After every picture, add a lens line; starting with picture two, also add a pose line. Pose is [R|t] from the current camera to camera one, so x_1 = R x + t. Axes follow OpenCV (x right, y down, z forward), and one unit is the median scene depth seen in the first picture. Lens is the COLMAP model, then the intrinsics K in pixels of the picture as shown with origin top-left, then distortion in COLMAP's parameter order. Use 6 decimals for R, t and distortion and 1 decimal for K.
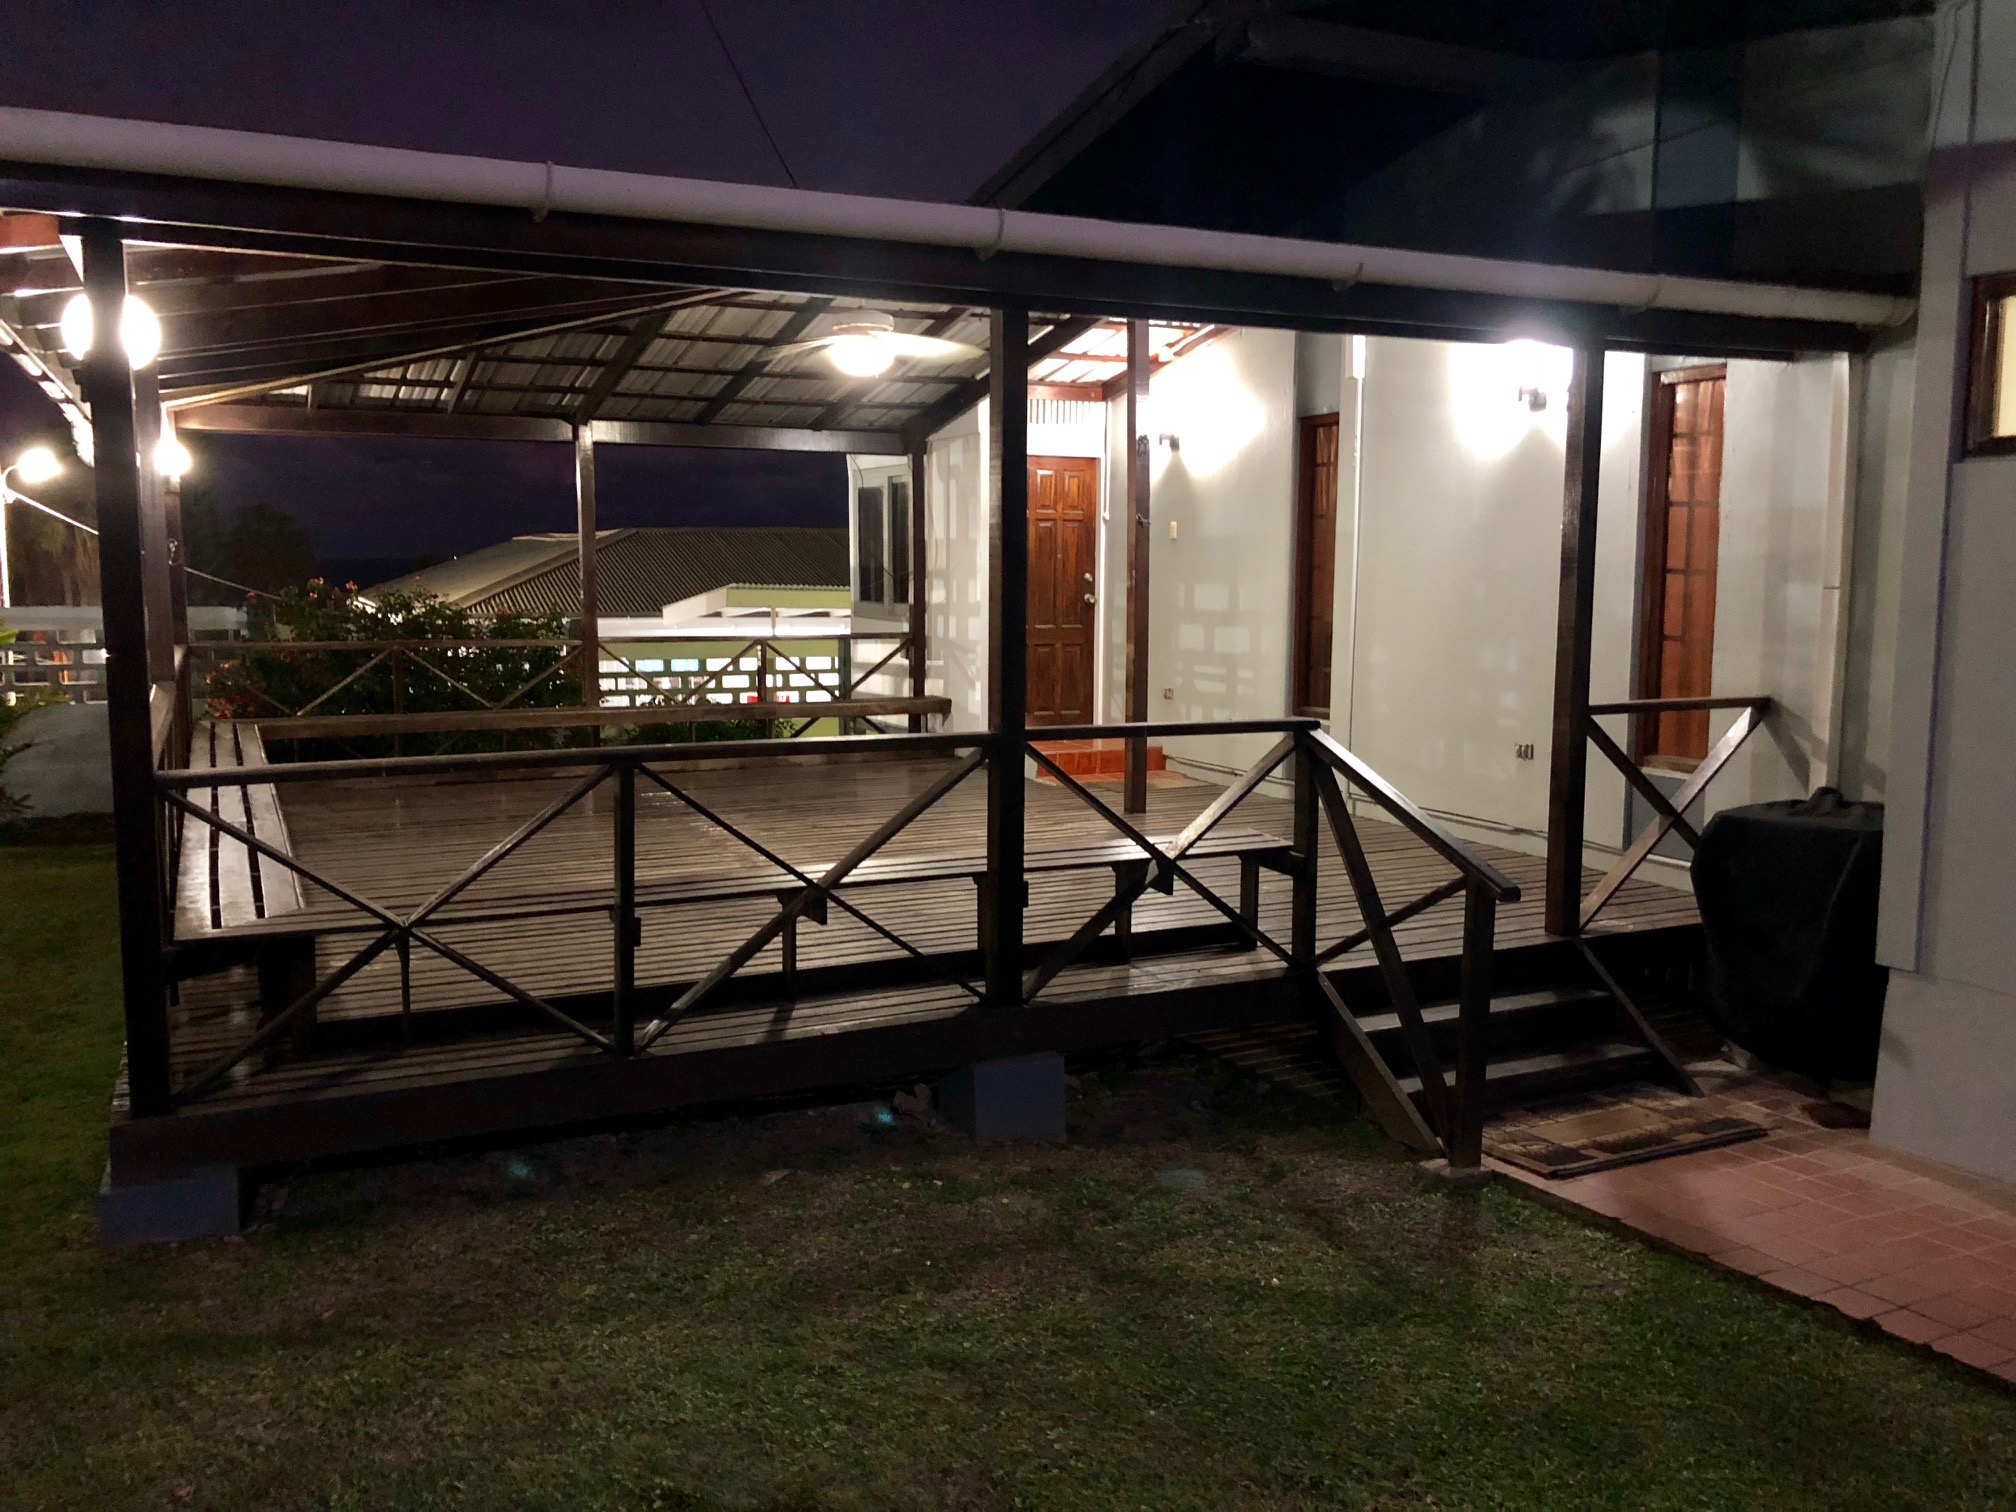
lens RADIAL K [[1629.6, 0, 1005.5], [0, 1629.6, 756.5], [0, 0, 1]] dist [0.005949, -0.018995]
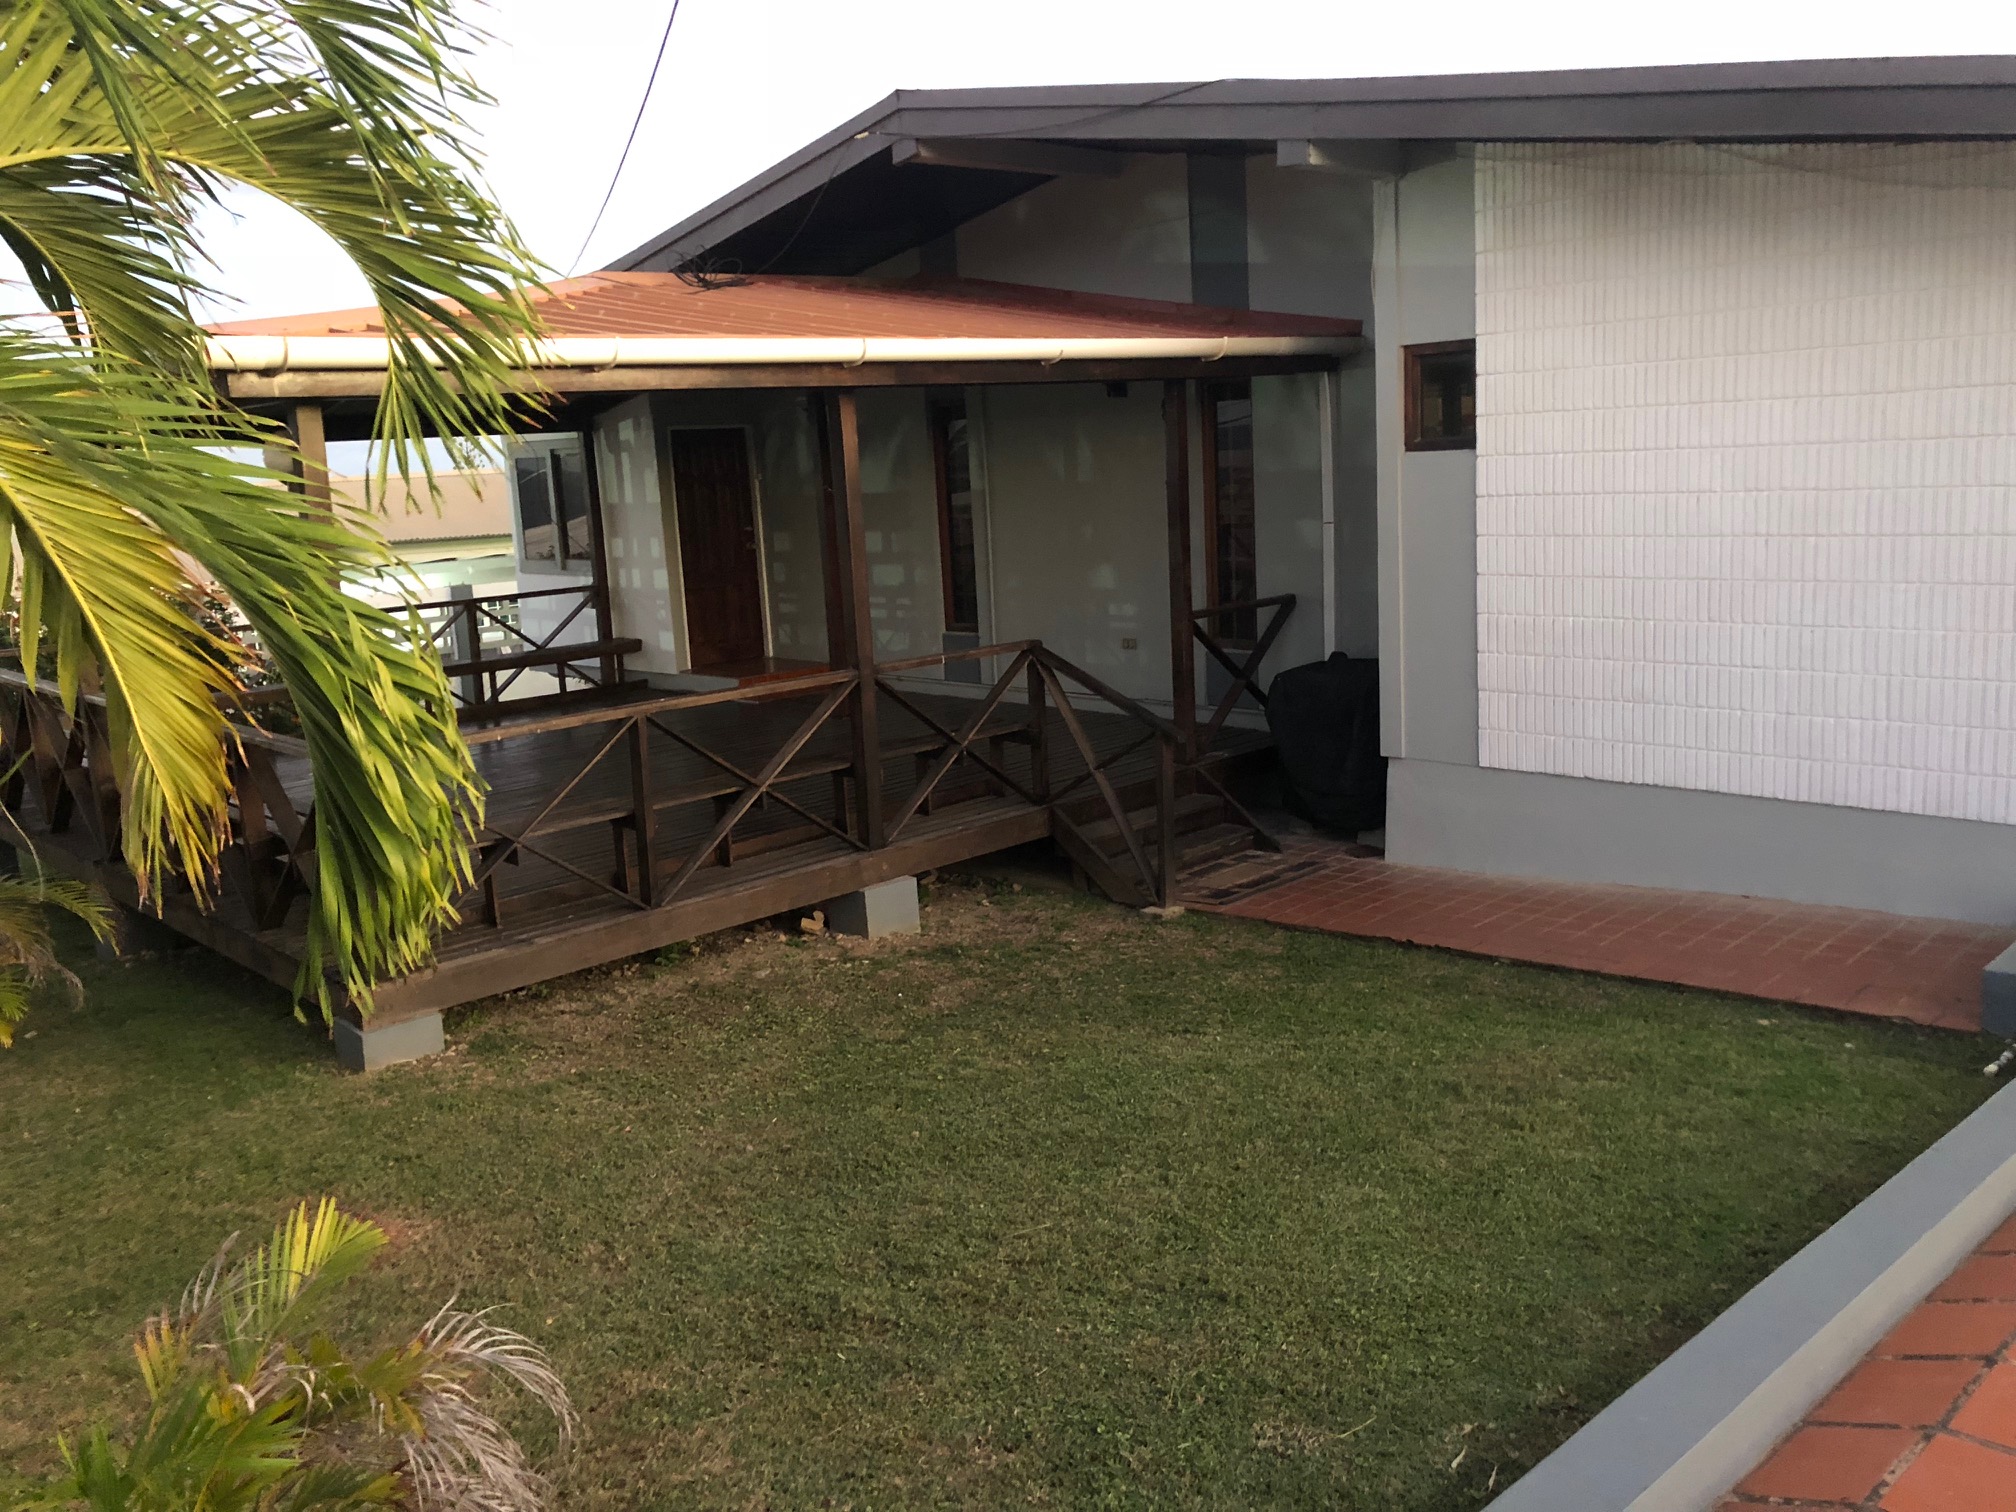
lens RADIAL K [[1629.6, 0, 1008.3], [0, 1629.6, 754.3], [0, 0, 1]] dist [0.005949, -0.018995]
pose [[0.944751, -0.110914, 0.308454, -0.284070], [0.092029, 0.992916, 0.075161, -0.029987], [-0.314605, -0.042622, 0.948265, -0.387269]]
